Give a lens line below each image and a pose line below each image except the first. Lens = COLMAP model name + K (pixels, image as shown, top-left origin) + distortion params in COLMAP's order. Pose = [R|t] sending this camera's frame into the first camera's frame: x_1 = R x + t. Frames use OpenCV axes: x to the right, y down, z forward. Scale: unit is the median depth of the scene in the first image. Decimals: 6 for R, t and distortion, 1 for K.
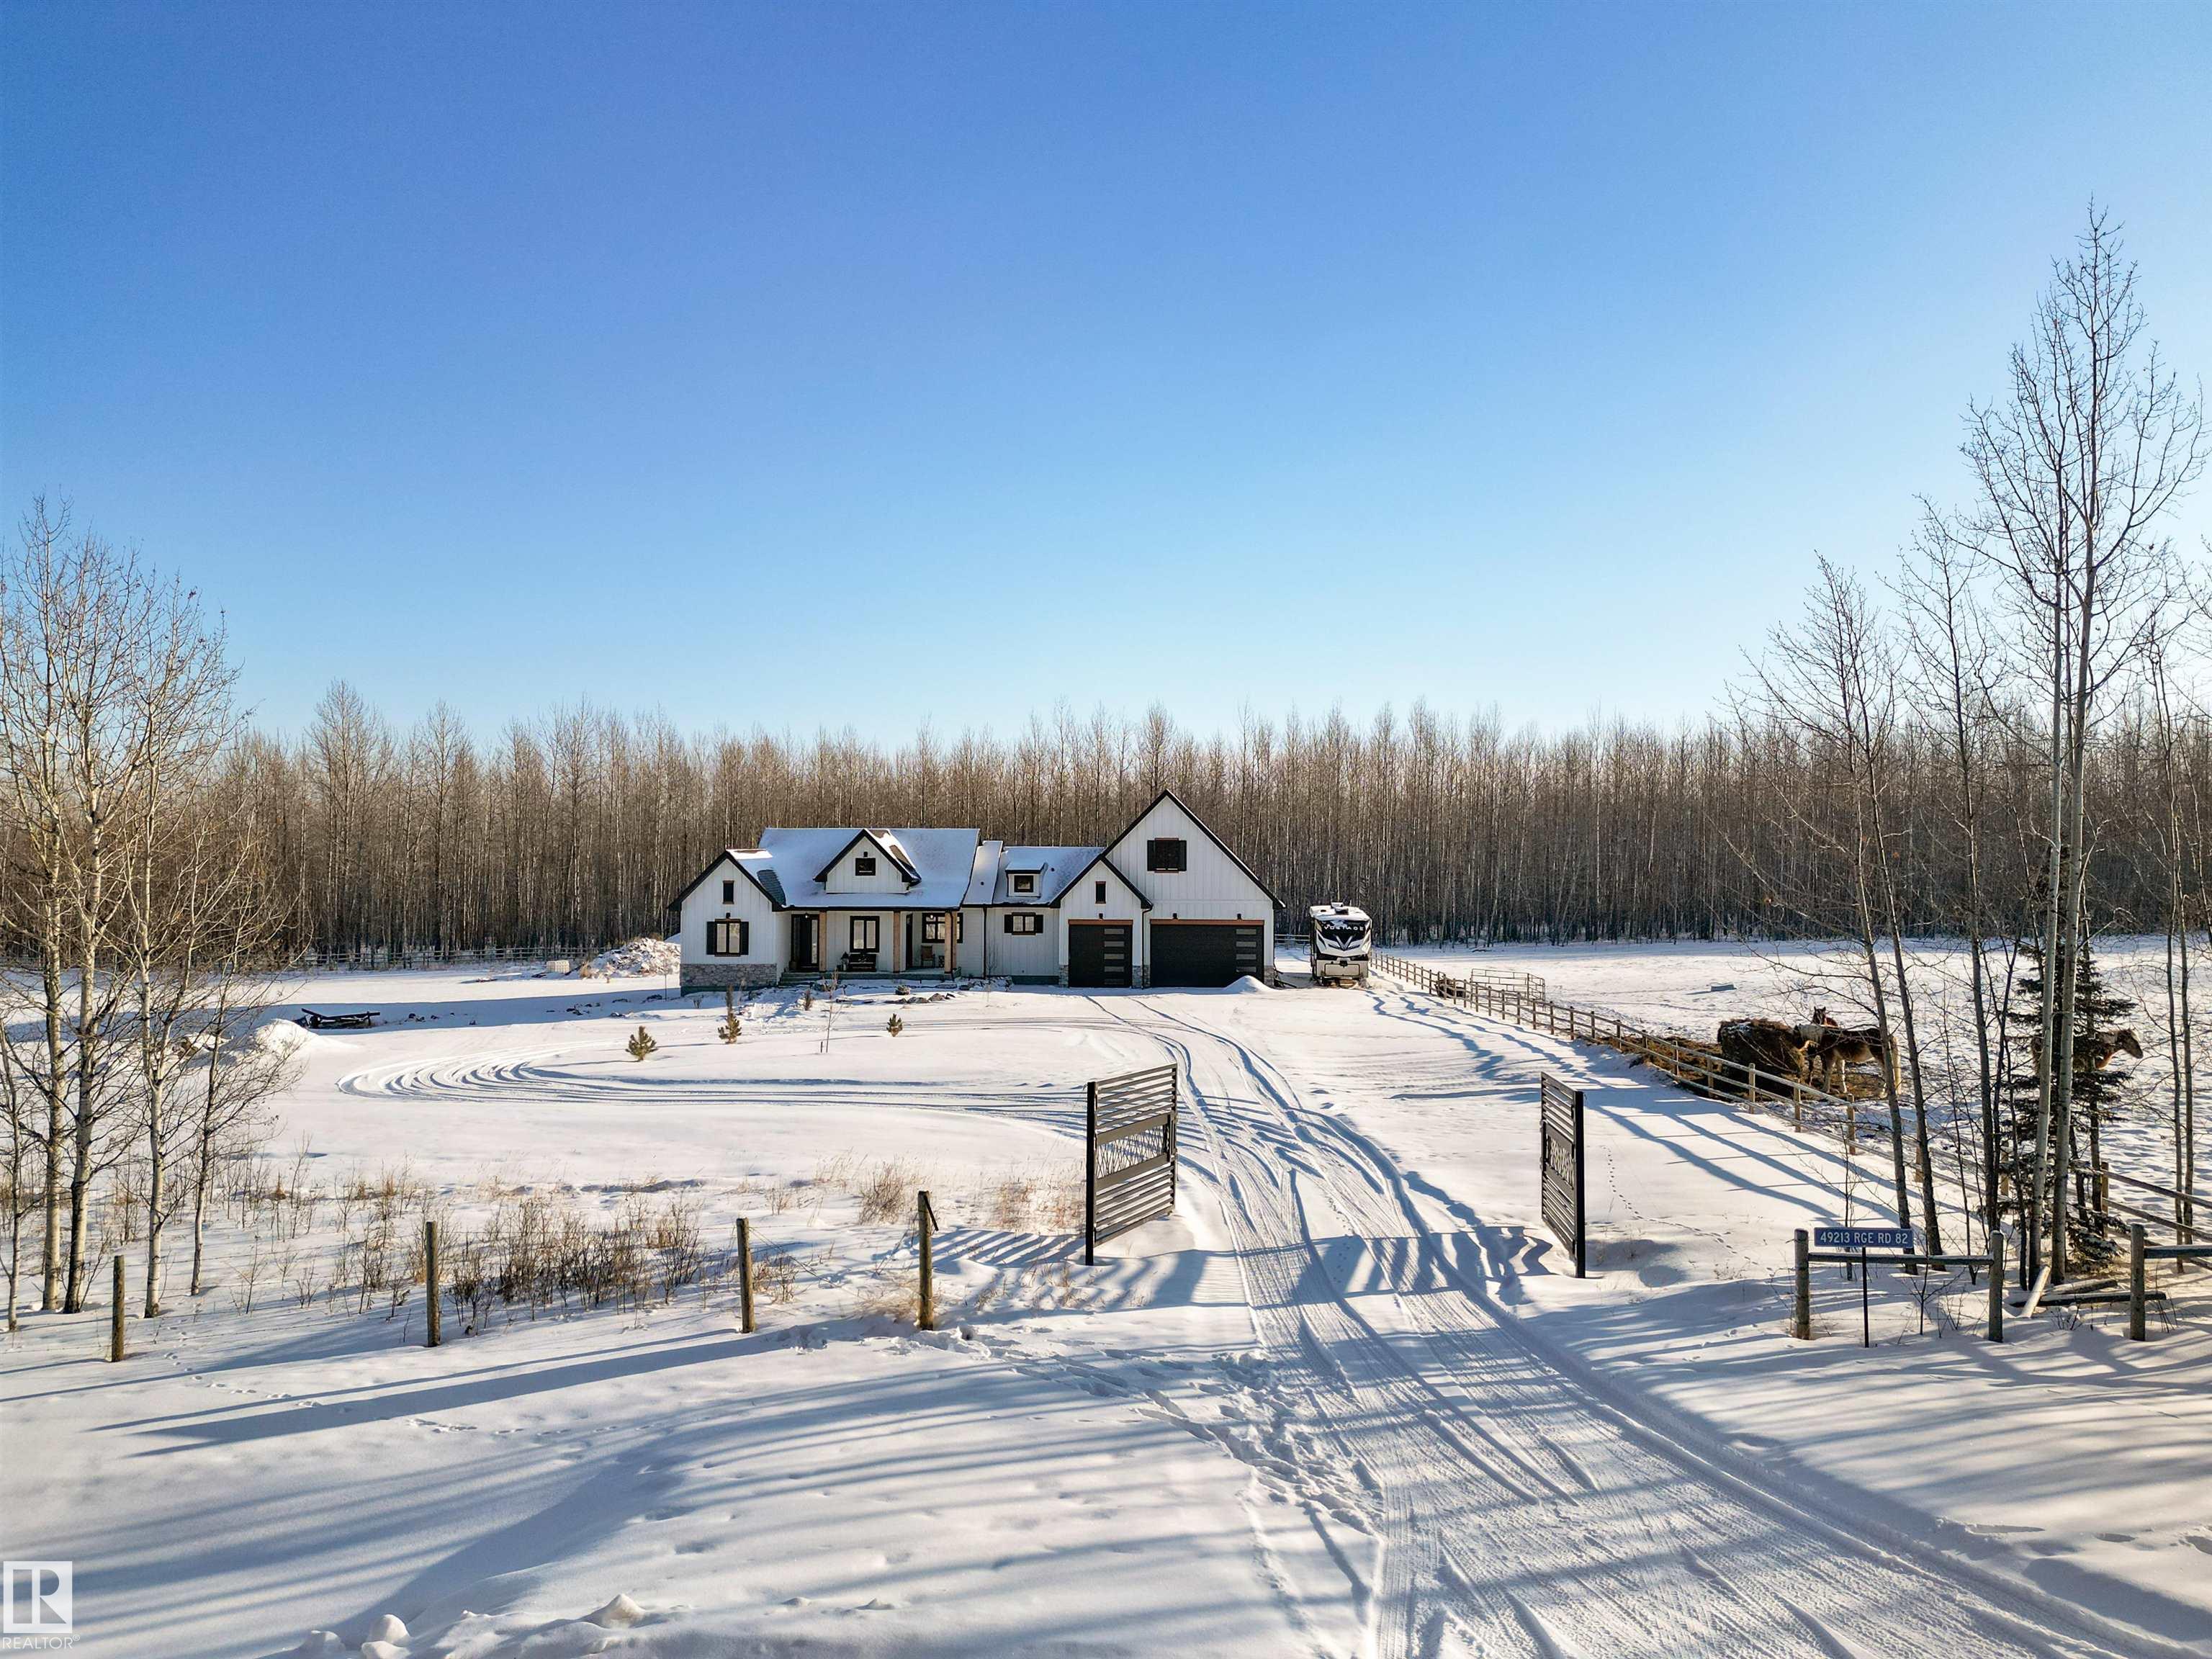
lens RADIAL K [[1335.0, 0, 1106.0], [0, 1335.0, 829.5], [0, 0, 1]] dist [0.049216, 0.000216]
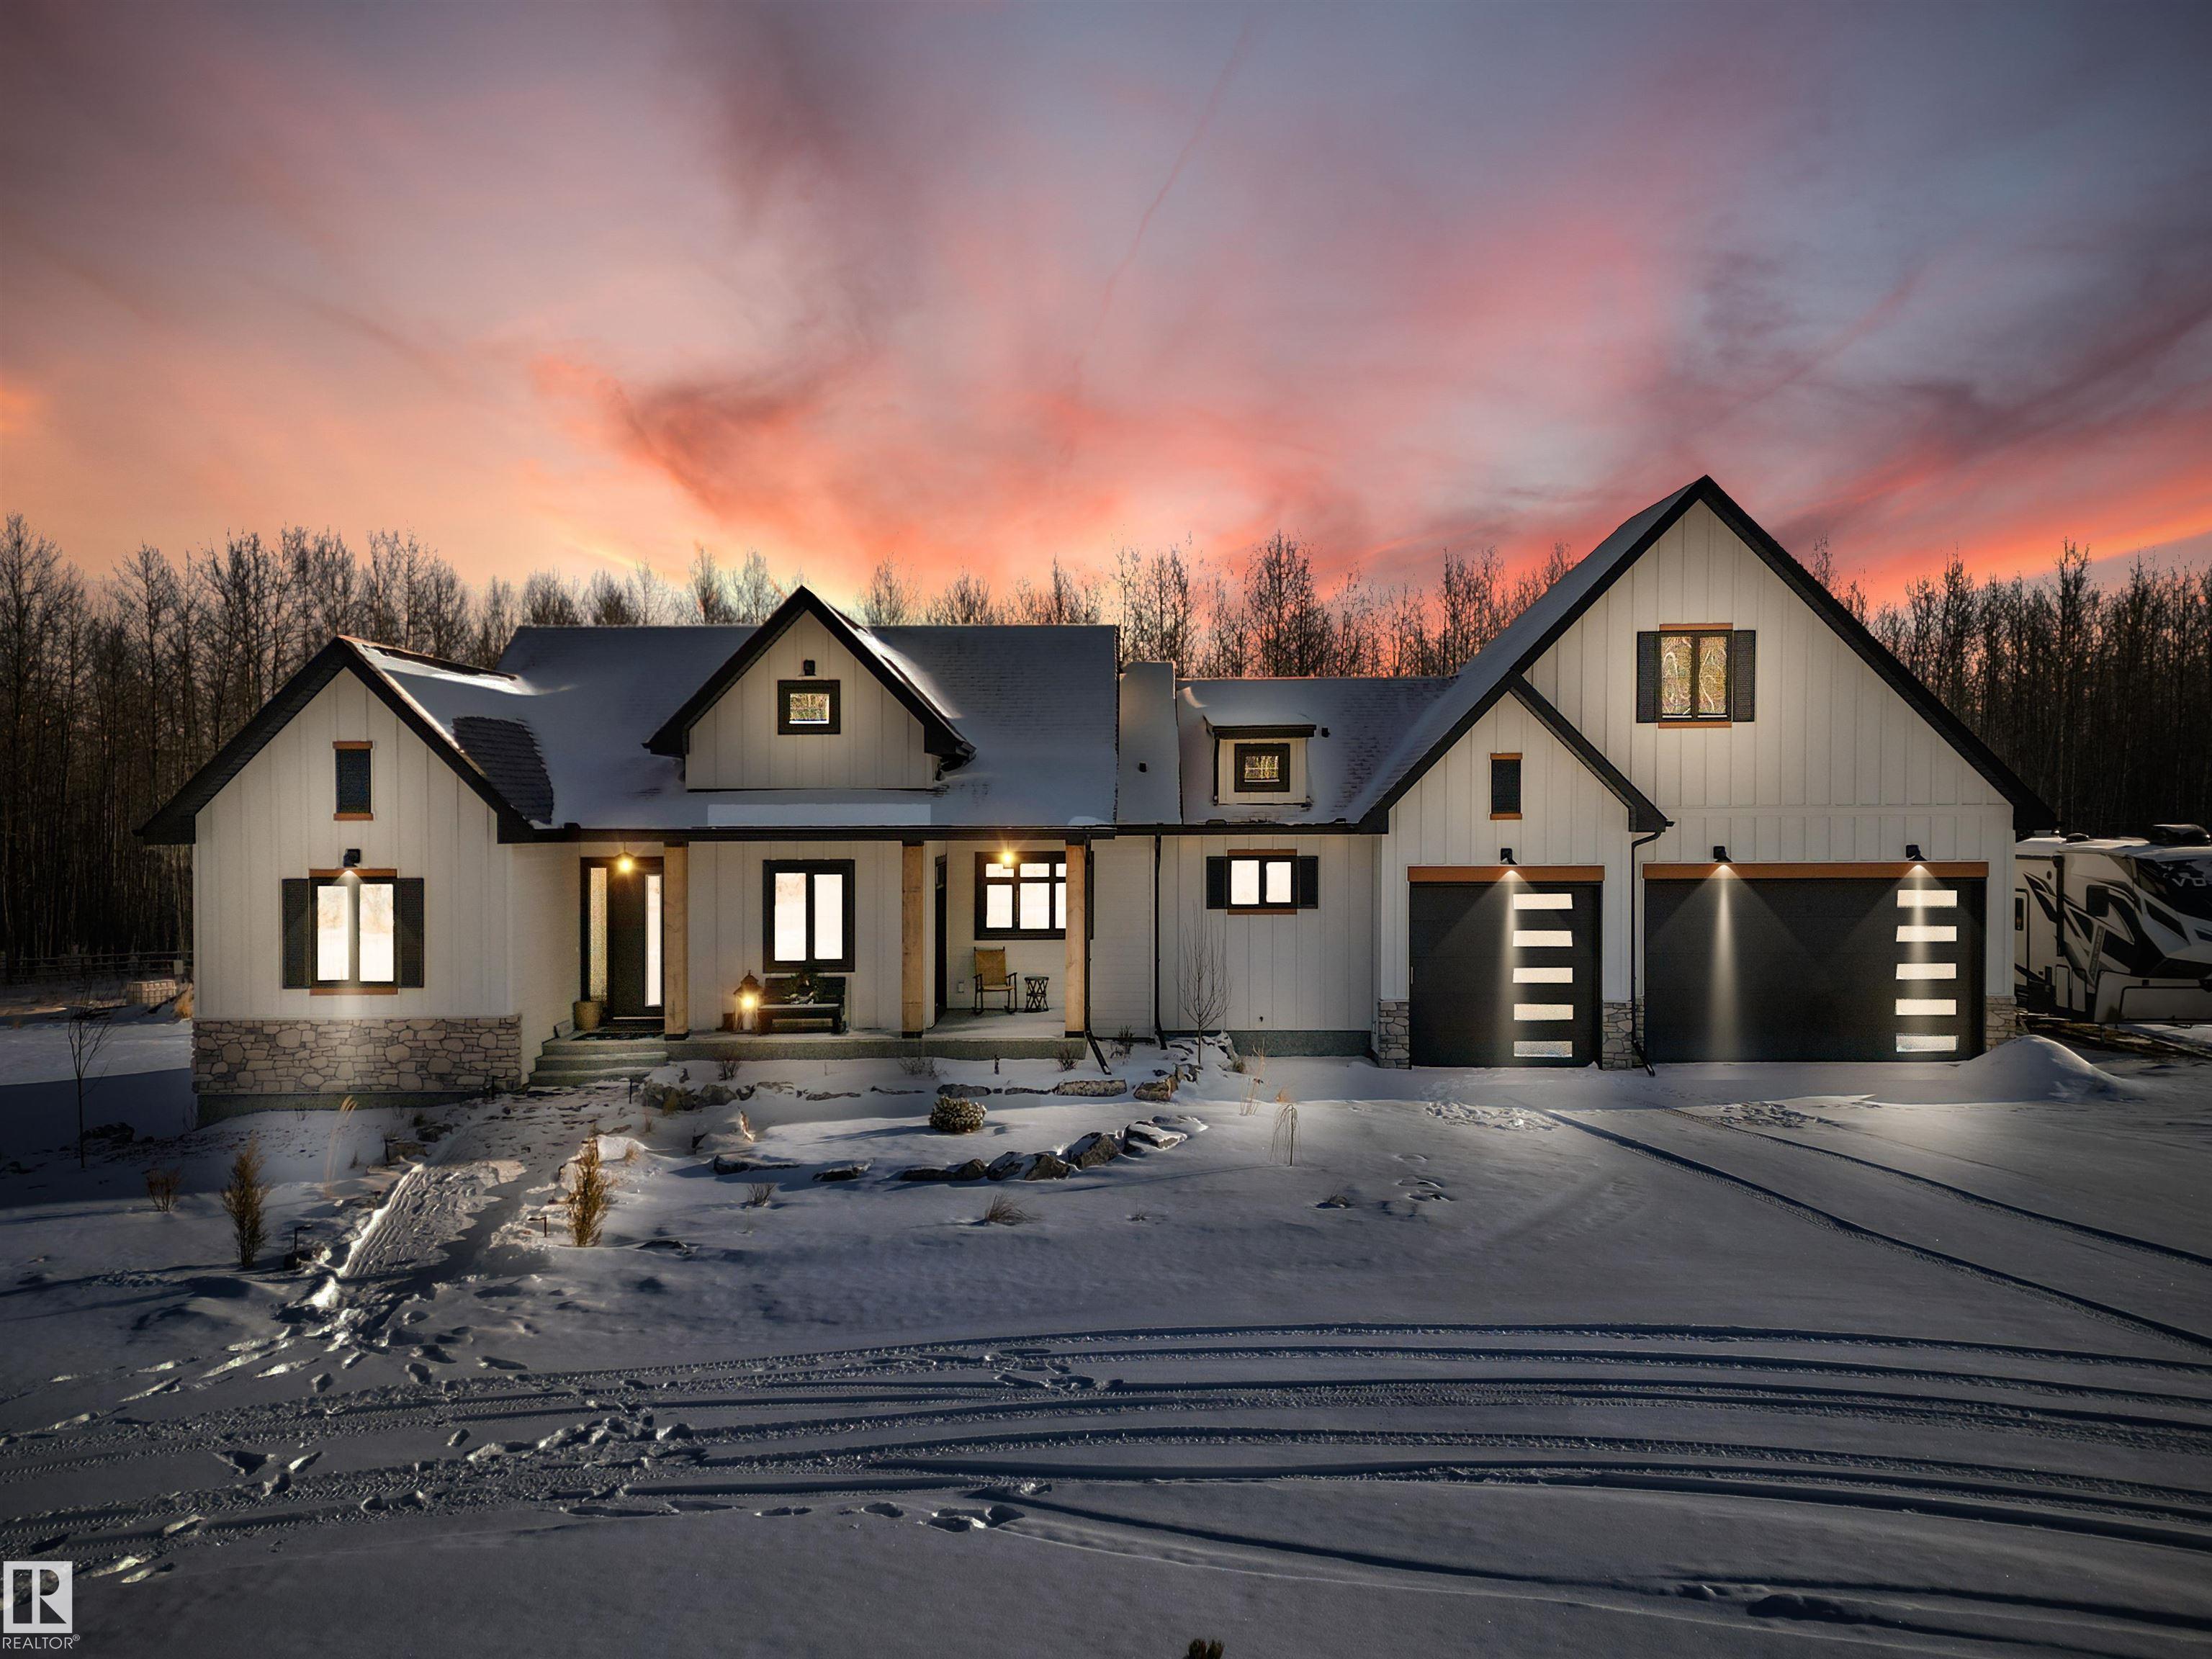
lens RADIAL K [[1725.1, 0, 1106.0], [0, 1725.1, 829.5], [0, 0, 1]] dist [0.005872, 0.001483]
pose [[0.999888, -0.010782, 0.010377, -0.109700], [0.010528, 0.999651, 0.024235, 0.046807], [-0.010635, -0.024123, 0.999652, 0.568698]]
